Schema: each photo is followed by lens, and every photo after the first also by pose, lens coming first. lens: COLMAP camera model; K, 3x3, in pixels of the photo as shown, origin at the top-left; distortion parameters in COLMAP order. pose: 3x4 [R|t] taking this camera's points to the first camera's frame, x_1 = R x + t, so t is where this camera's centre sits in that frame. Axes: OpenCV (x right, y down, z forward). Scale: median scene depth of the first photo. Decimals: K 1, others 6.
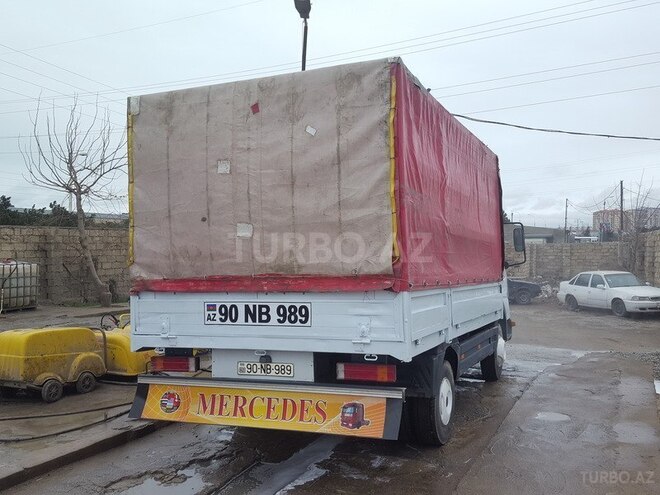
lens RADIAL K [[630.1, 0, 331.0], [0, 630.1, 245.8], [0, 0, 1]] dist [0.041311, 0.000000]
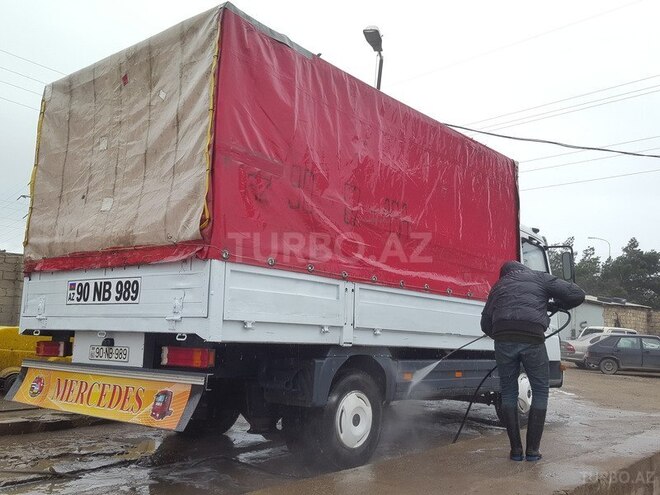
lens RADIAL K [[630.1, 0, 333.9], [0, 630.1, 250.1], [0, 0, 1]] dist [0.041311, 0.000000]
pose [[0.955809, 0.008346, -0.293871, 0.485949], [-0.039407, 0.994214, -0.099932, 0.128249], [0.291337, 0.107097, 0.950607, 0.209249]]
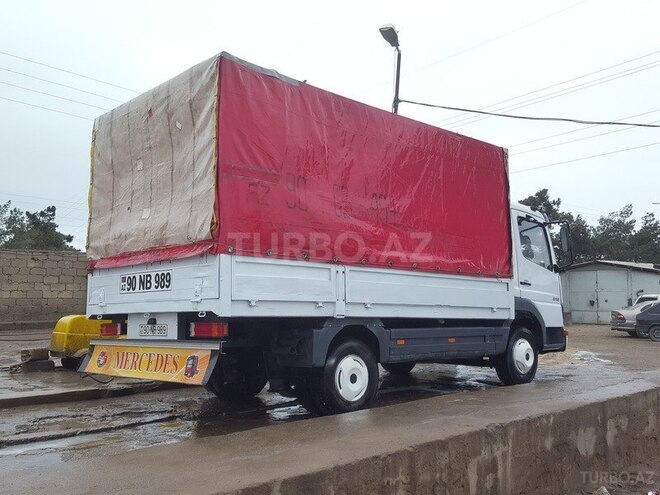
lens RADIAL K [[630.1, 0, 325.7], [0, 630.1, 244.4], [0, 0, 1]] dist [0.041311, 0.000000]
pose [[0.918448, -0.035109, -0.393981, 0.671643], [0.004524, 0.996920, -0.078294, 0.132797], [0.395516, 0.070126, 0.915778, 0.041195]]
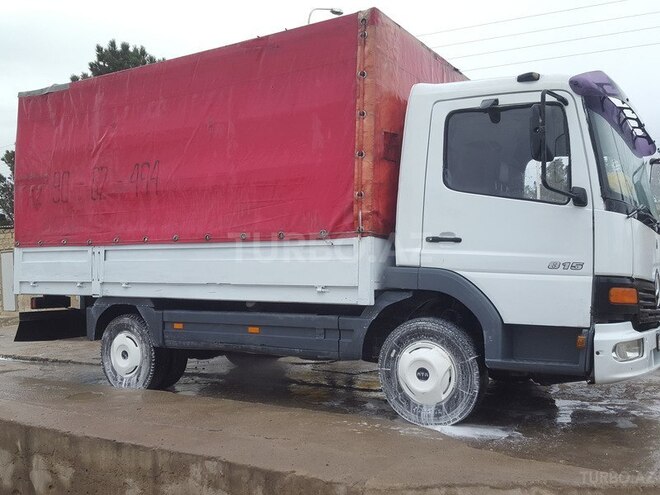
lens RADIAL K [[630.1, 0, 332.1], [0, 630.1, 252.1], [0, 0, 1]] dist [0.041311, 0.000000]
pose [[-0.136351, -0.044596, -0.989656, 1.411142], [0.027938, 0.998416, -0.048840, 0.164345], [0.990267, -0.034309, -0.134889, 1.804858]]
